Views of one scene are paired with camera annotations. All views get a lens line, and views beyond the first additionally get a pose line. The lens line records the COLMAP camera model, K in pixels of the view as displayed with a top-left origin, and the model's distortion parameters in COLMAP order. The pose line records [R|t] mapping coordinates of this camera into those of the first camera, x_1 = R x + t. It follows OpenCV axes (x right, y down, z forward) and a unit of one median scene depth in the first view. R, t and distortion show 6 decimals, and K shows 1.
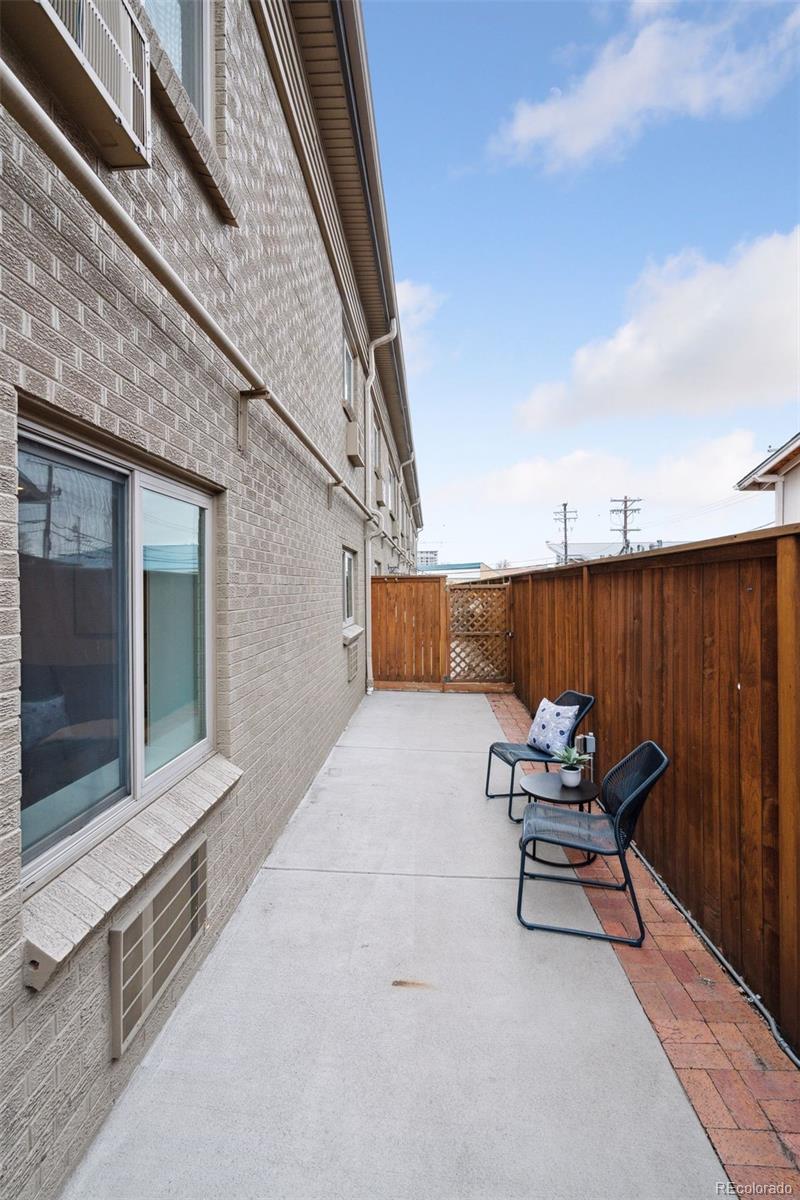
lens RADIAL K [[529.4, 0, 400.0], [0, 529.4, 600.0], [0, 0, 1]] dist [0.132870, -0.054881]
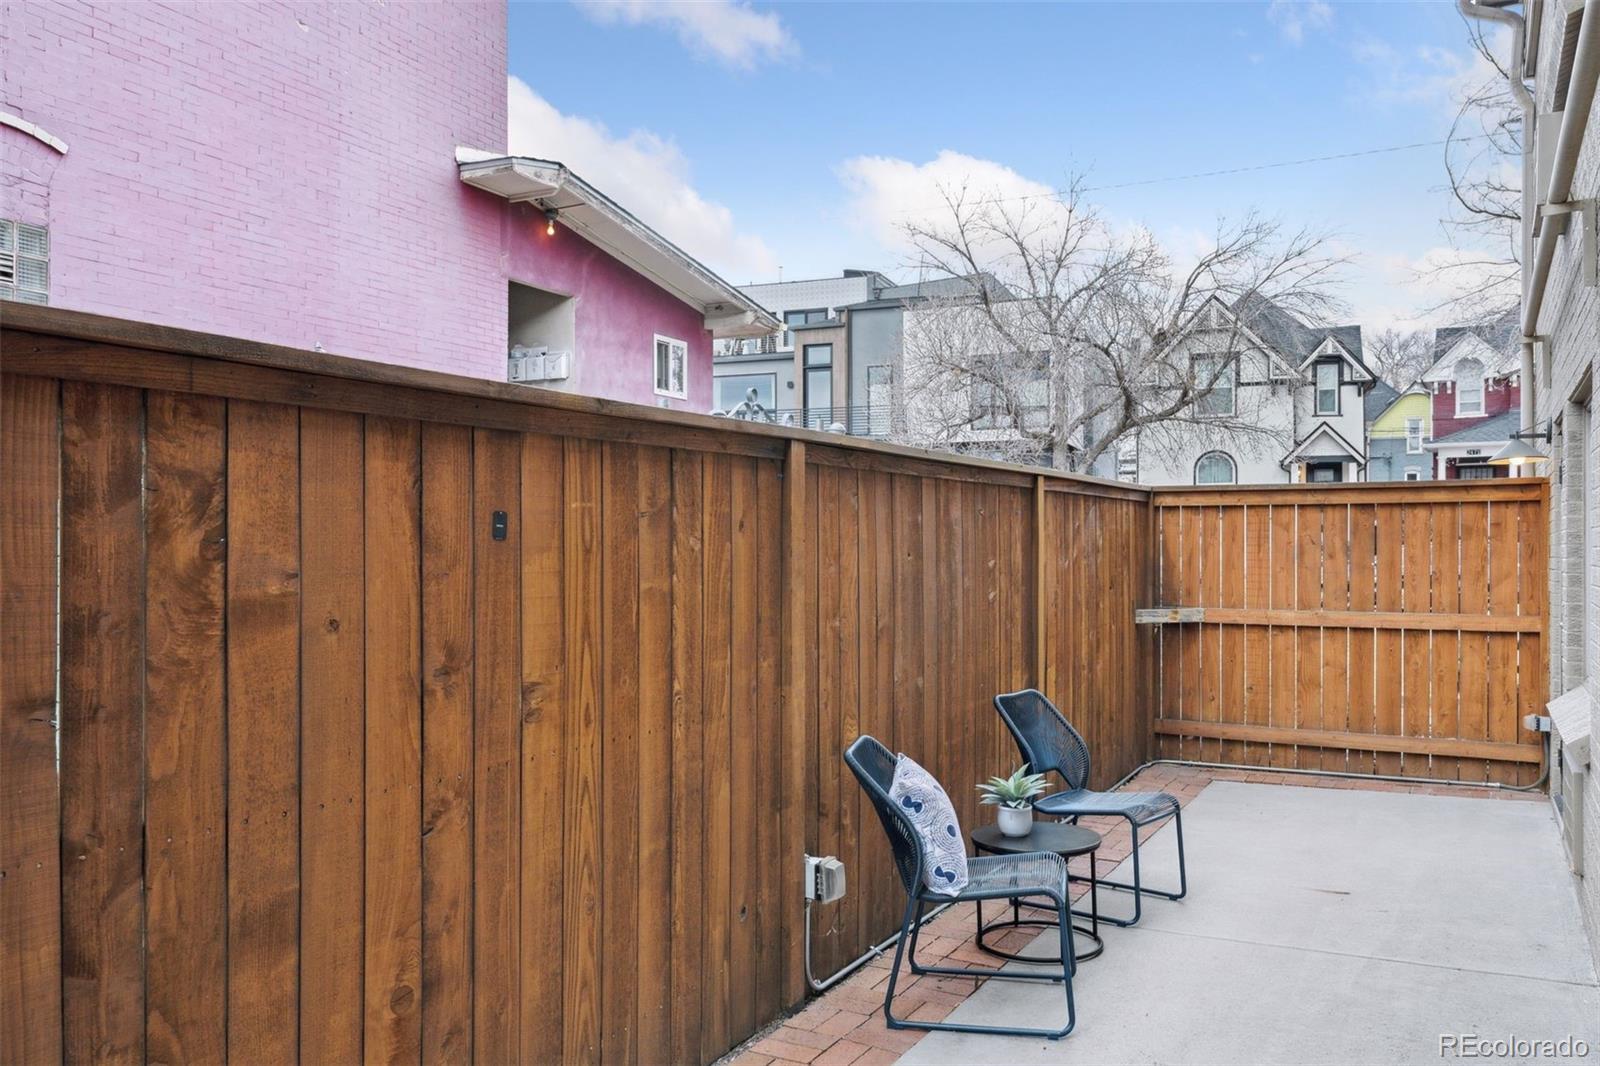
lens RADIAL K [[1266.9, 0, 800.0], [0, 1266.9, 533.0], [0, 0, 1]] dist [0.067382, -0.000030]
pose [[-0.905863, -0.001275, 0.423569, -0.072452], [0.004997, 0.999894, 0.013697, -0.010905], [-0.423541, 0.014524, -0.905760, 2.571863]]
